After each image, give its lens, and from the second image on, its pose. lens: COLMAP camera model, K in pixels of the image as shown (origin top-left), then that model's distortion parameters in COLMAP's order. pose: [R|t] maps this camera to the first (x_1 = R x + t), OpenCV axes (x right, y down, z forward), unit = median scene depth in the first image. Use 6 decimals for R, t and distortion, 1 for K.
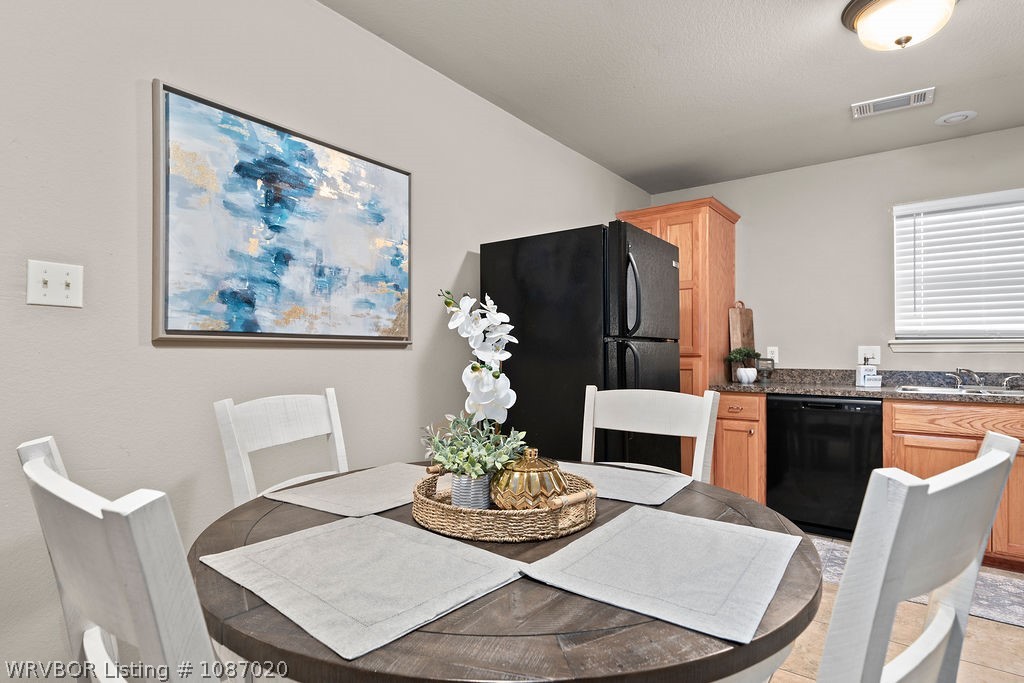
lens RADIAL K [[536.5, 0, 509.0], [0, 536.5, 351.8], [0, 0, 1]] dist [0.003086, 0.001035]
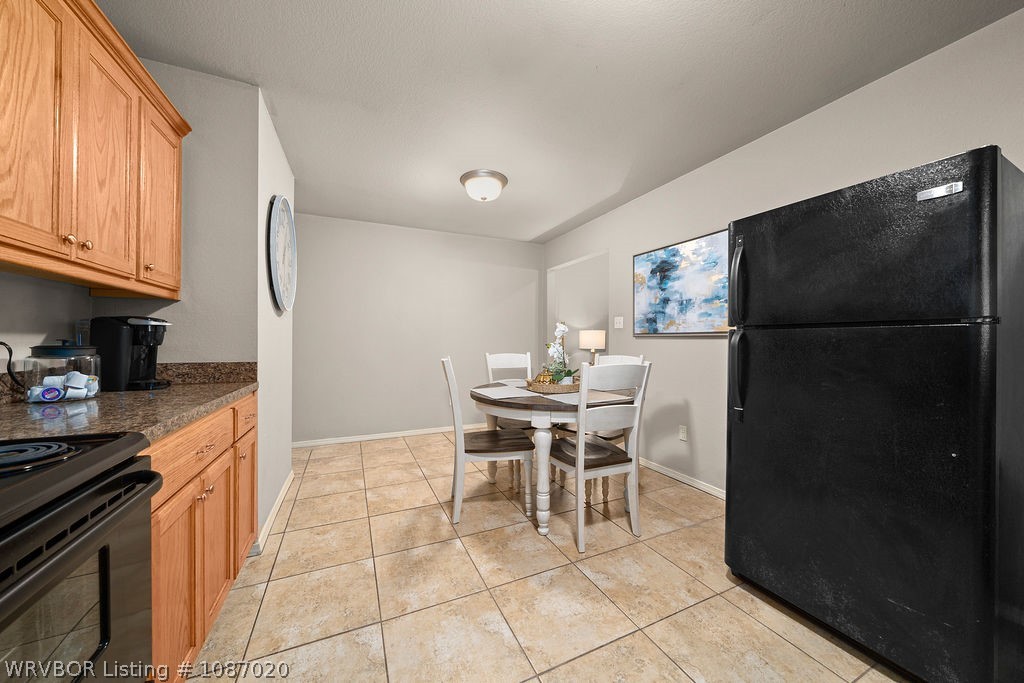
lens RADIAL K [[350.7, 0, 512.0], [0, 350.7, 341.5], [0, 0, 1]] dist [-0.005161, -0.000079]
pose [[-0.467189, 0.002223, -0.884155, 1.056875], [-0.000940, 0.999995, 0.003011, 0.000320], [0.884157, 0.002238, -0.467184, 0.932311]]
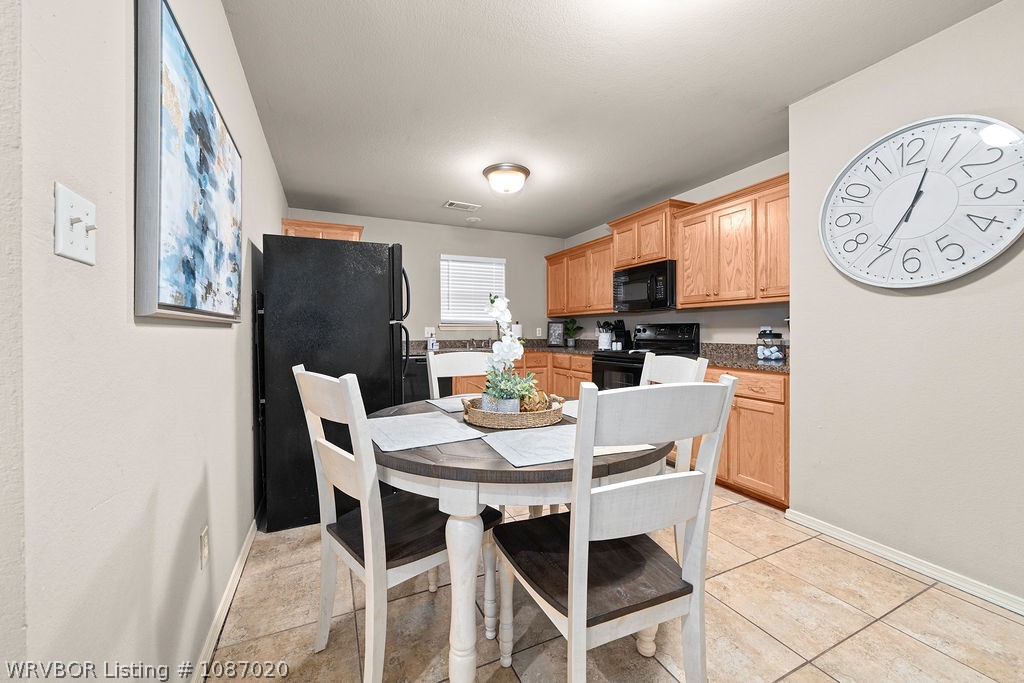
lens RADIAL K [[396.7, 0, 511.5], [0, 396.7, 328.8], [0, 0, 1]] dist [-0.001214, -0.000152]
pose [[0.462613, 0.002791, 0.886556, -0.639939], [0.000958, 0.999993, -0.003648, -0.000635], [-0.886560, 0.002537, 0.462607, 0.198221]]
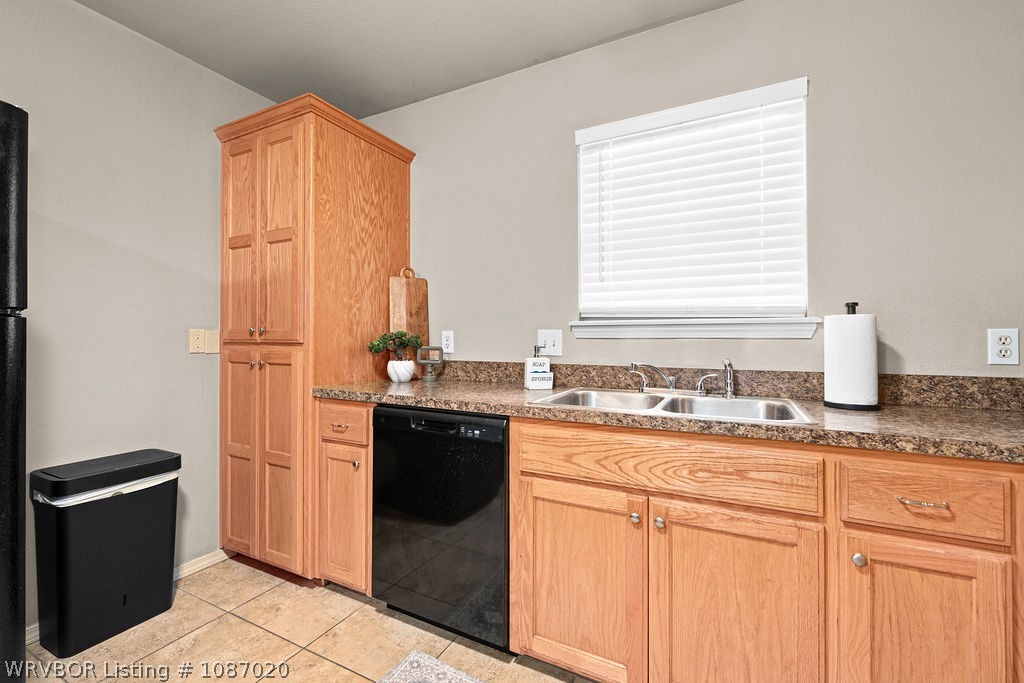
lens RADIAL K [[436.9, 0, 510.5], [0, 436.9, 336.1], [0, 0, 1]] dist [-0.000615, 0.000052]
pose [[0.984090, 0.003172, 0.177644, 0.819421], [-0.002437, 0.999988, -0.004358, 0.000843], [-0.177656, 0.003855, 0.984085, 0.700856]]
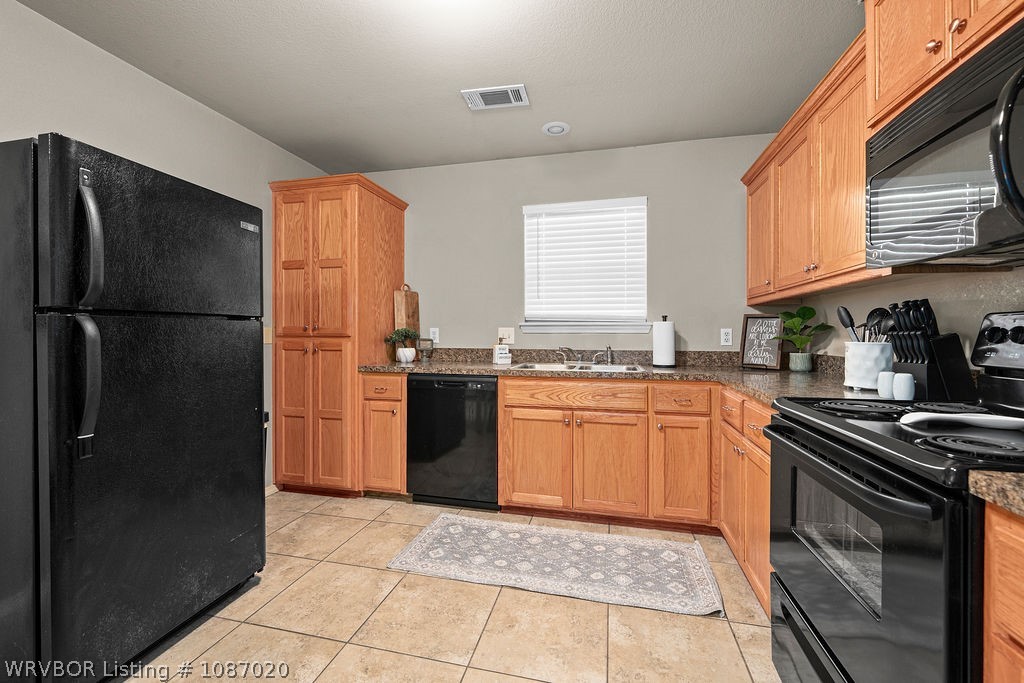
lens RADIAL K [[420.9, 0, 509.7], [0, 420.9, 334.1], [0, 0, 1]] dist [0.000062, 0.000164]
pose [[0.914750, 0.001794, 0.404017, 0.502980], [-0.003071, 0.999992, 0.002512, 0.001307], [-0.404009, -0.003538, 0.914748, 0.289882]]
